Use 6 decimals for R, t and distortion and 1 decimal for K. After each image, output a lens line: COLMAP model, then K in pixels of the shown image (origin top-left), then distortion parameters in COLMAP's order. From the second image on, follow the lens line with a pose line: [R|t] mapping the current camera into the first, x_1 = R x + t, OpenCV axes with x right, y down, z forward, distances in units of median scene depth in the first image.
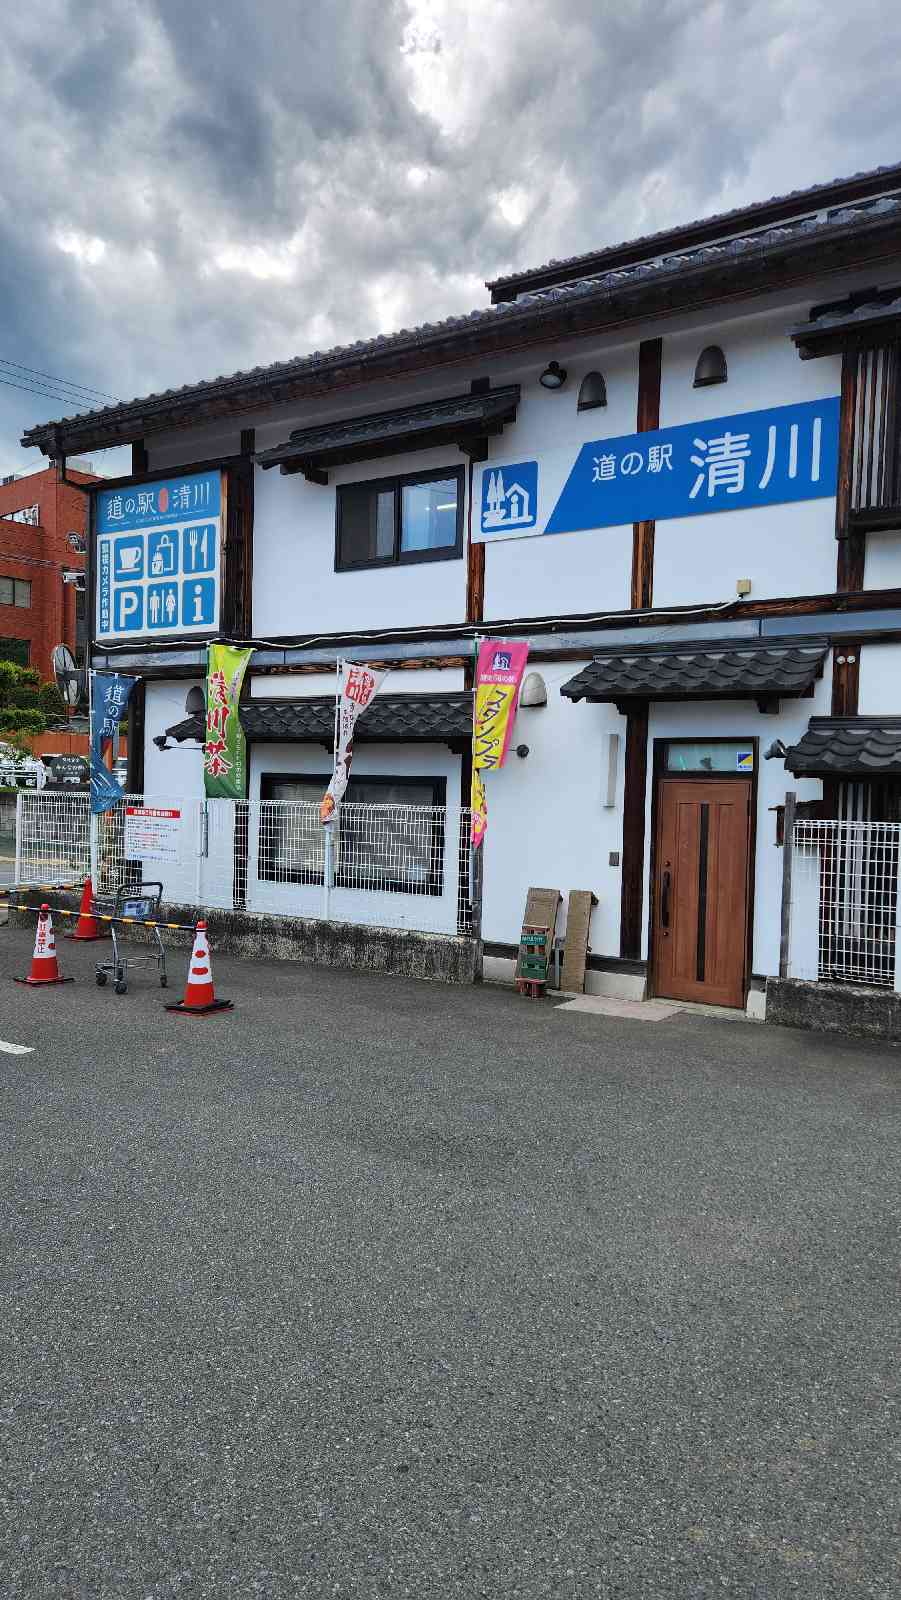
lens RADIAL K [[1077.1, 0, 452.1], [0, 1077.1, 818.4], [0, 0, 1]] dist [0.069846, -0.000587]
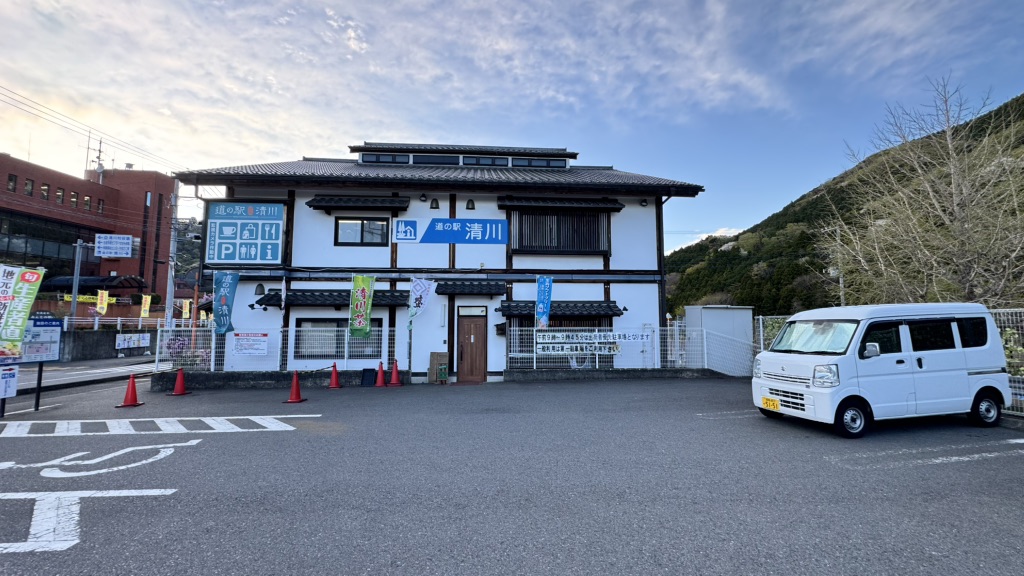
lens RADIAL K [[407.4, 0, 512.0], [0, 407.4, 288.0], [0, 0, 1]] dist [-0.001756, -0.000294]
pose [[0.789644, 0.021955, 0.613172, -0.431632], [0.036814, 0.995864, -0.083067, -0.014357], [-0.612460, 0.088166, 0.785570, -0.119354]]
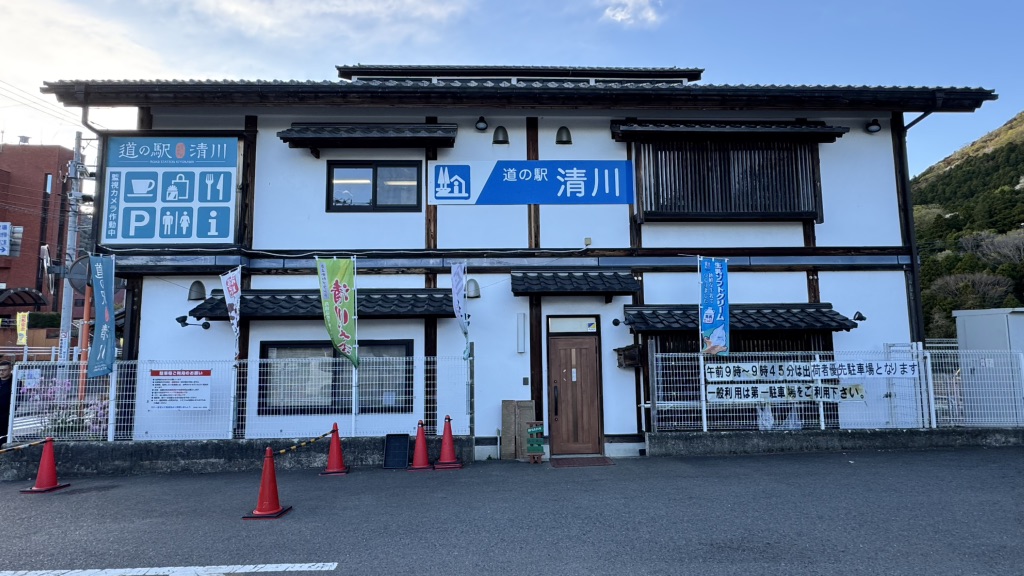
lens RADIAL K [[538.0, 0, 507.1], [0, 538.0, 290.1], [0, 0, 1]] dist [-0.002783, 0.000510]
pose [[0.810757, 0.022870, 0.584936, -0.388630], [0.049006, 0.993077, -0.106754, -0.018575], [-0.583328, 0.115217, 0.804024, 0.249142]]
